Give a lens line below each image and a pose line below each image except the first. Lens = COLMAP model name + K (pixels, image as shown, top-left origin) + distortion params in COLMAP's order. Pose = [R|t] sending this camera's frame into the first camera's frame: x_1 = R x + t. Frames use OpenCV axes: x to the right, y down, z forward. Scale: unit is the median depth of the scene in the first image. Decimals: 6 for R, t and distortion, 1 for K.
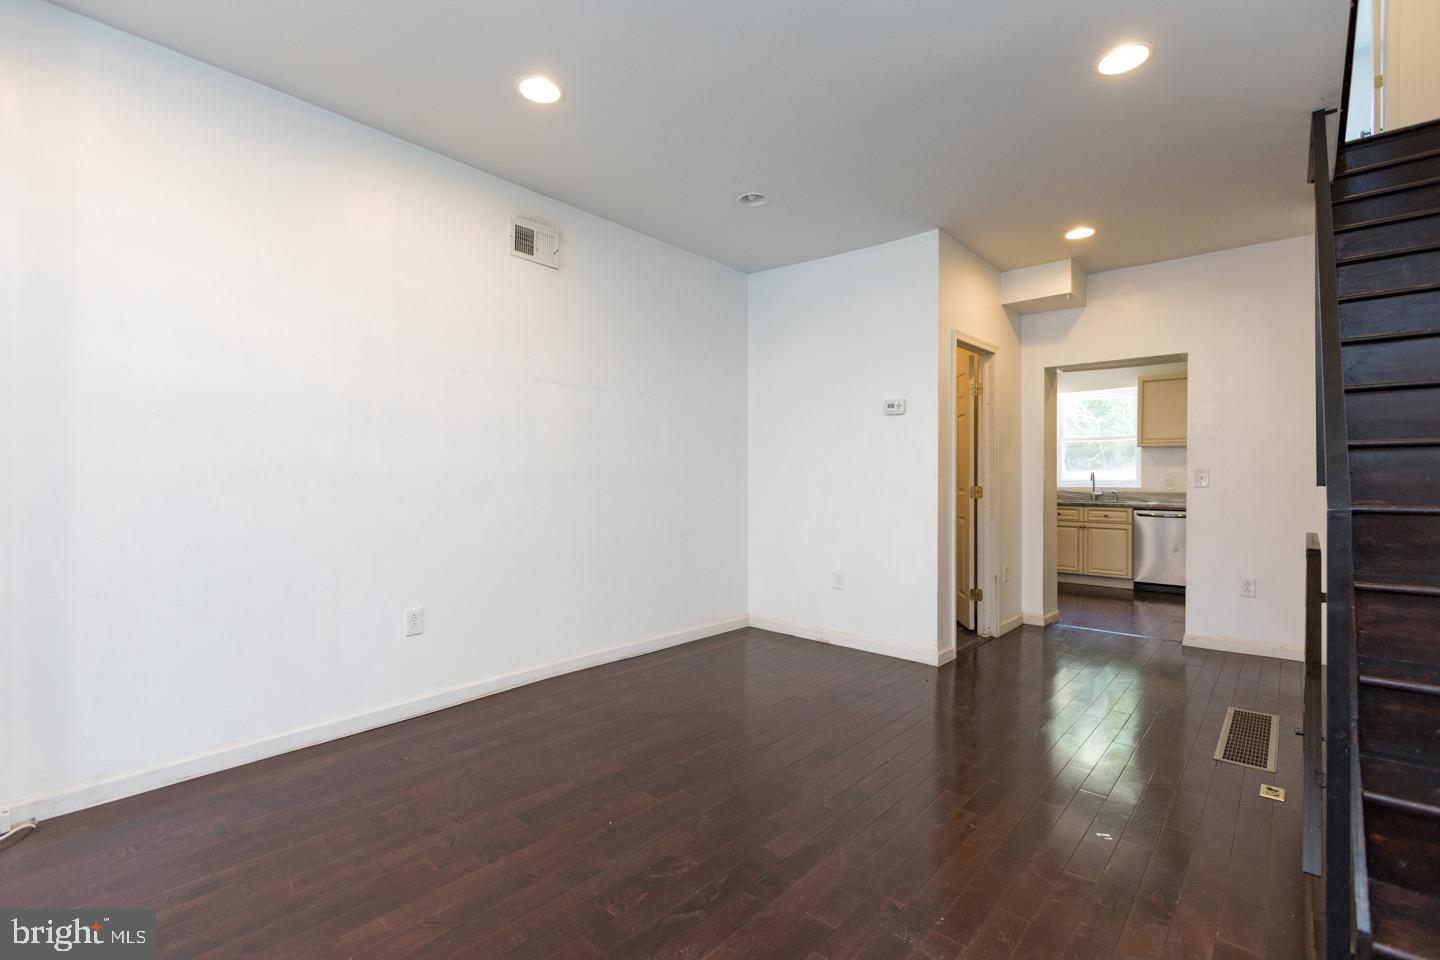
lens RADIAL K [[641.2, 0, 722.1], [0, 641.2, 480.1], [0, 0, 1]] dist [0.000200, -0.000410]
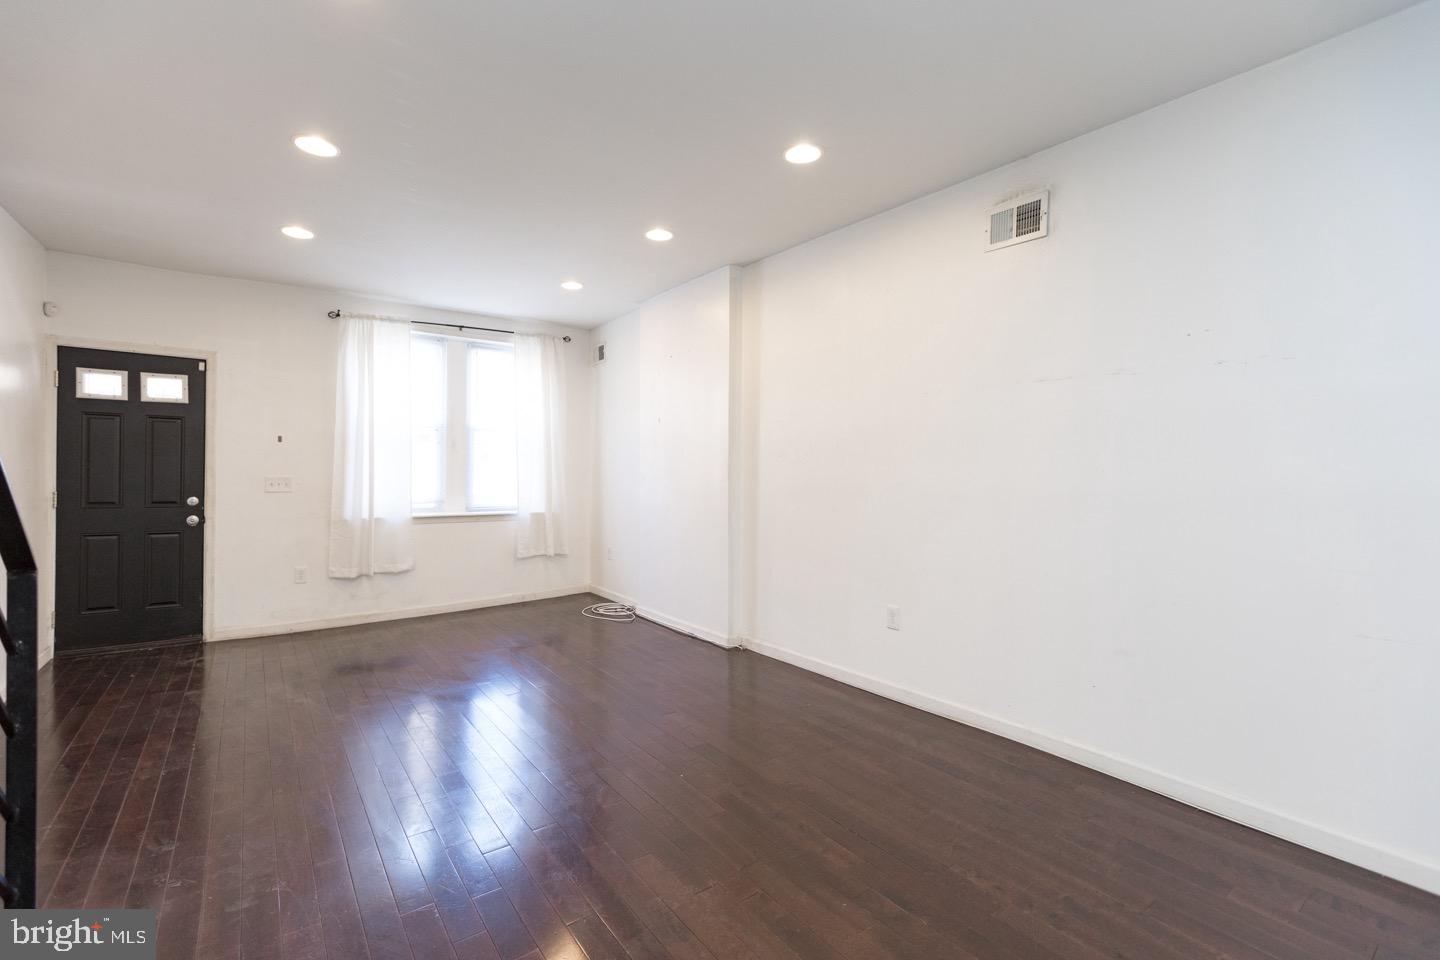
lens RADIAL K [[641.2, 0, 722.1], [0, 641.2, 480.1], [0, 0, 1]] dist [0.000200, -0.000410]
pose [[-0.203755, 0.009245, -0.978978, 0.462492], [-0.015443, 0.999801, 0.012656, -0.024703], [0.978900, 0.017697, -0.203572, 0.598168]]
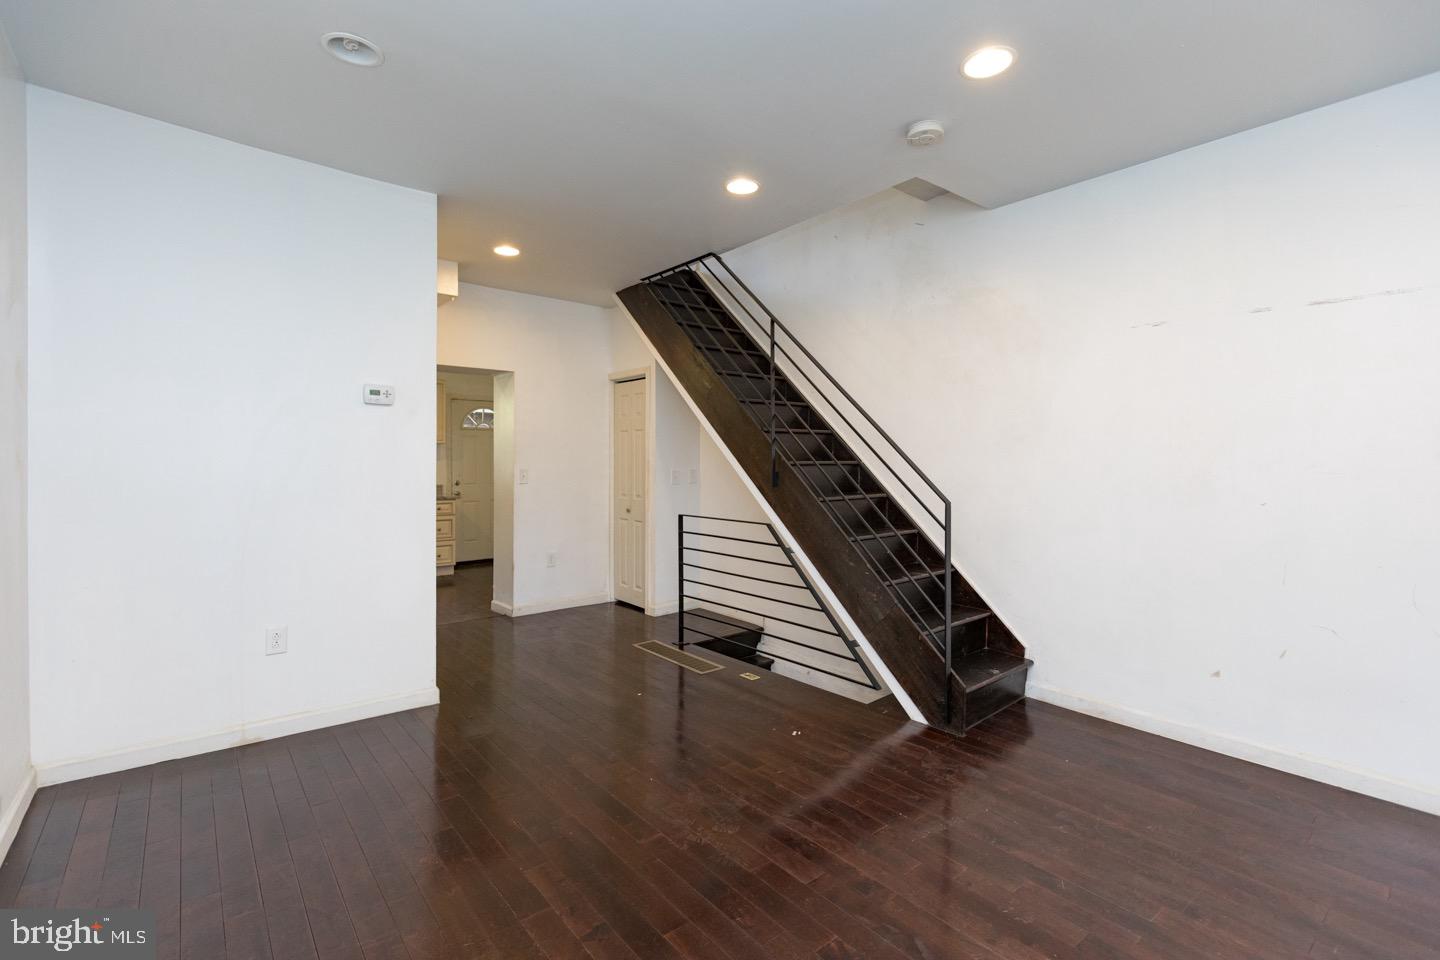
lens RADIAL K [[650.2, 0, 717.2], [0, 650.2, 464.7], [0, 0, 1]] dist [-0.003987, -0.000625]
pose [[0.152090, -0.002656, 0.988363, -0.385697], [0.002568, 0.999994, 0.002292, -0.025891], [-0.988363, 0.002190, 0.152096, 0.411932]]
